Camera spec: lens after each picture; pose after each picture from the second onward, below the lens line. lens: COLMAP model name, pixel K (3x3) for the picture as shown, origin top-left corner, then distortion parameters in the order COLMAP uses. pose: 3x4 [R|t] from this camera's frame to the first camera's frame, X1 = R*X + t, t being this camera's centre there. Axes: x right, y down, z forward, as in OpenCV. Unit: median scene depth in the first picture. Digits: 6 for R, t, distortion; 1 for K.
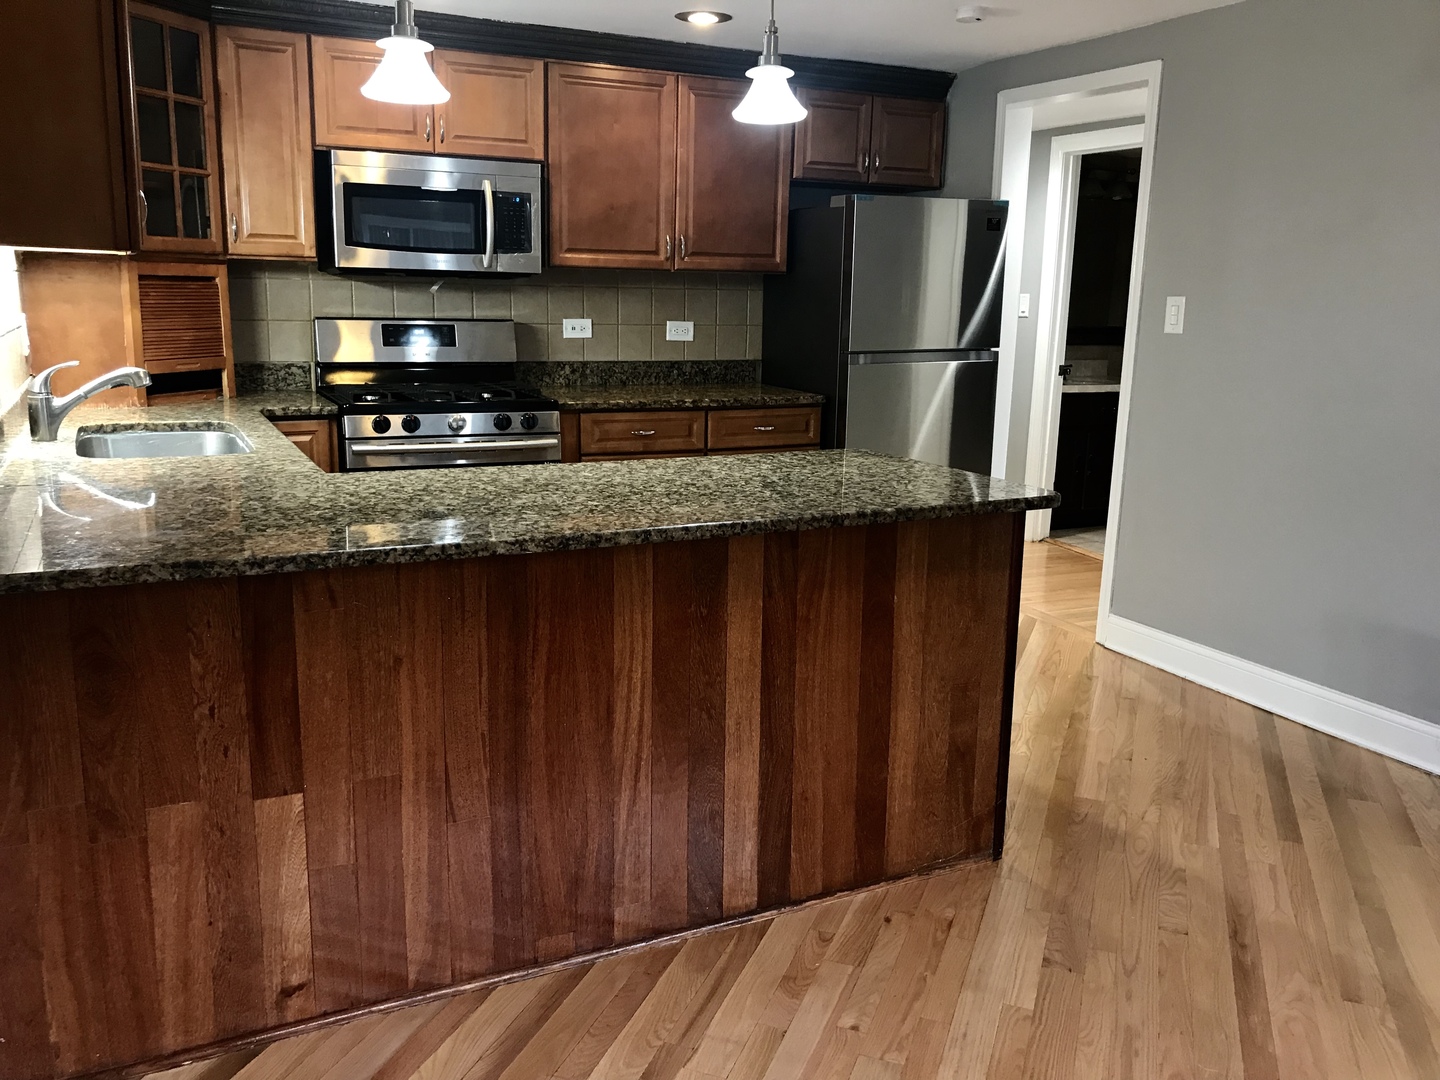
lens RADIAL K [[1186.6, 0, 720.0], [0, 1186.6, 540.0], [0, 0, 1]] dist [0.068230, -0.128905]
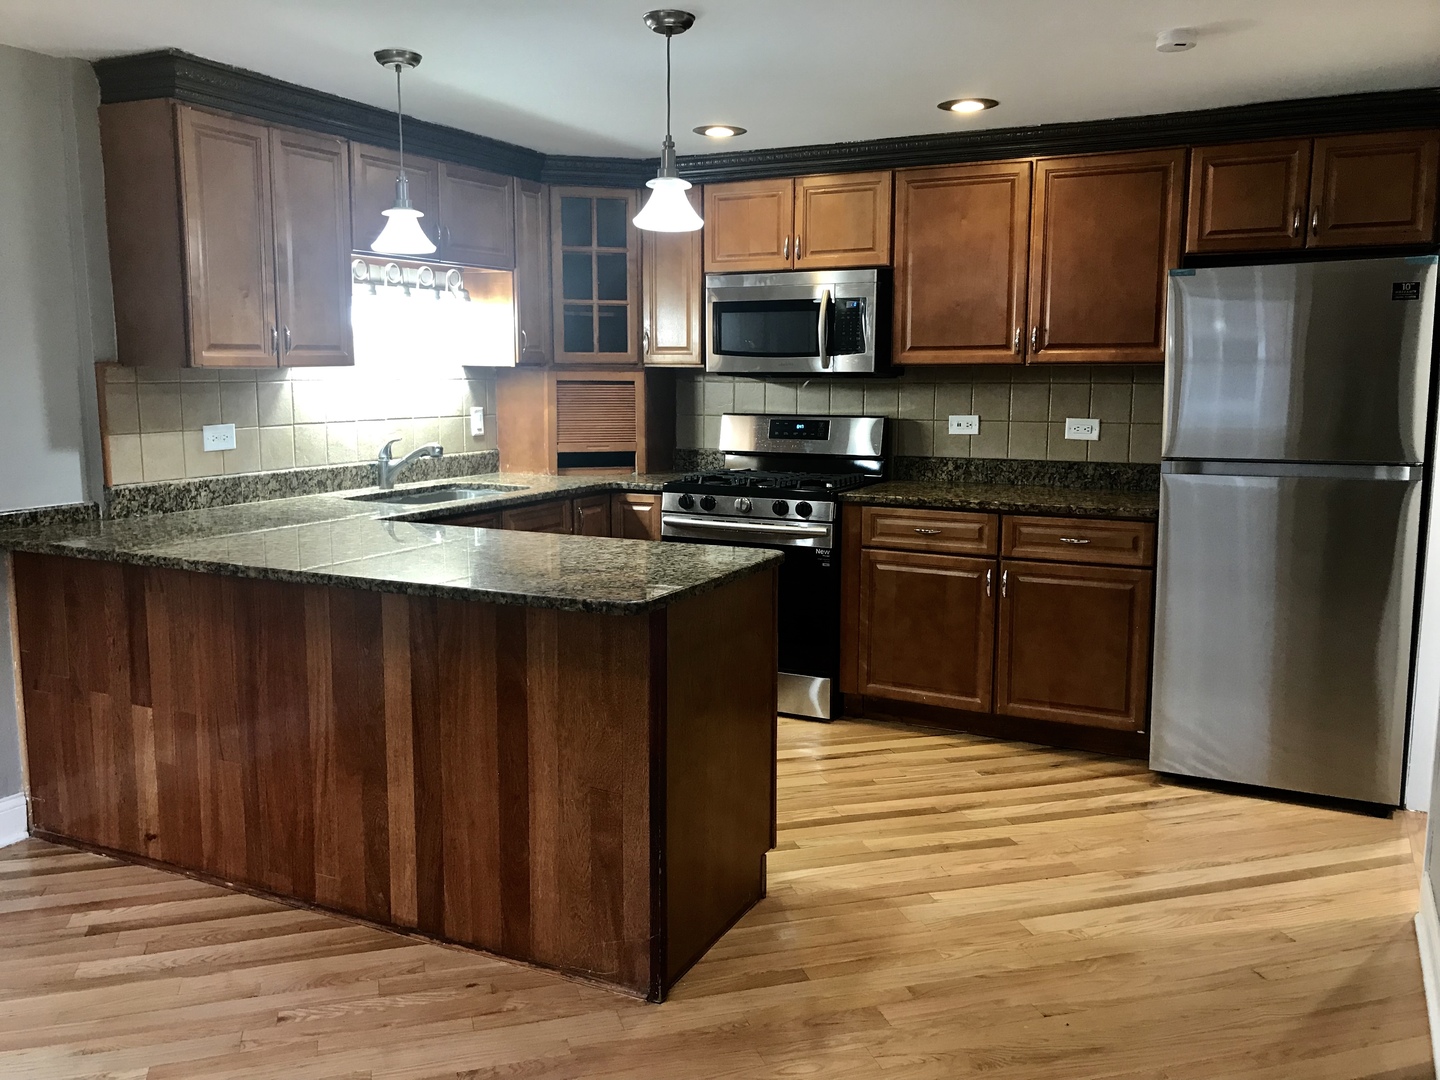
lens RADIAL K [[1186.6, 0, 720.0], [0, 1186.6, 540.0], [0, 0, 1]] dist [0.068230, -0.128905]
pose [[0.592179, 0.091900, -0.800549, 0.679992], [-0.156242, 0.987716, -0.002189, -0.061059], [0.790514, 0.126376, 0.599264, 0.320329]]
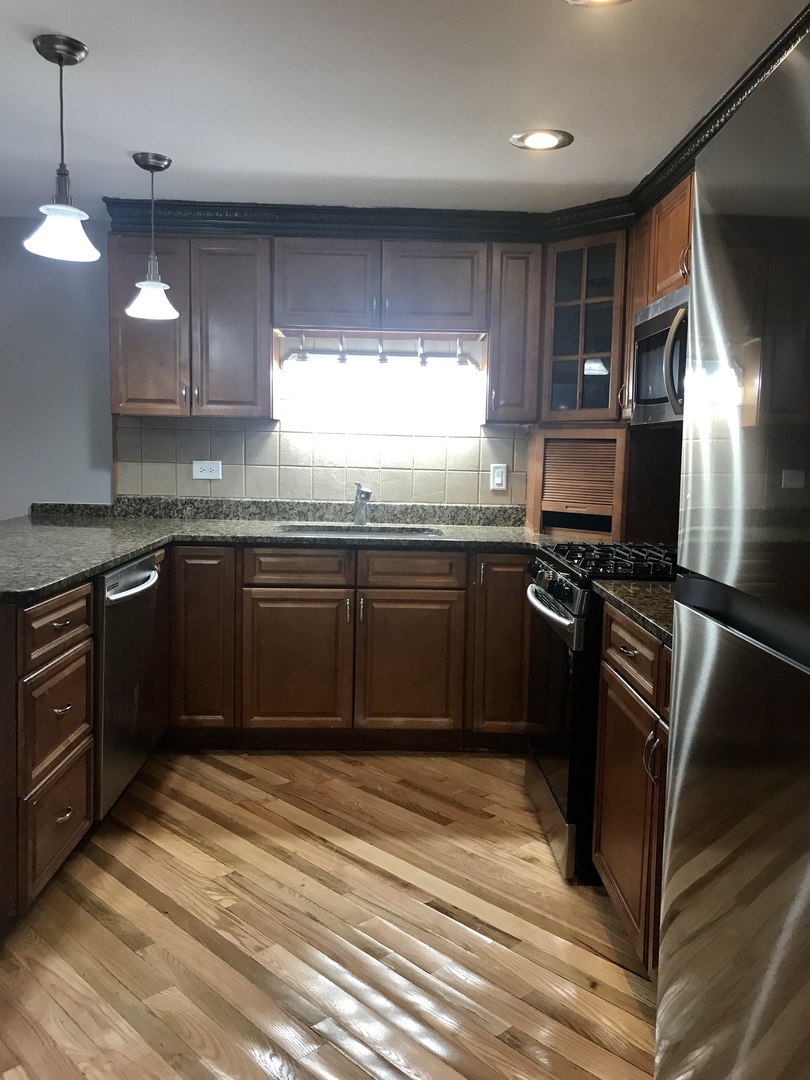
lens RADIAL K [[889.9, 0, 405.0], [0, 889.9, 540.0], [0, 0, 1]] dist [0.068230, -0.128905]
pose [[-0.424570, 0.046843, -0.904182, 0.472643], [-0.225998, 0.961566, 0.155936, -0.214211], [0.876735, 0.270549, -0.397666, 1.192632]]
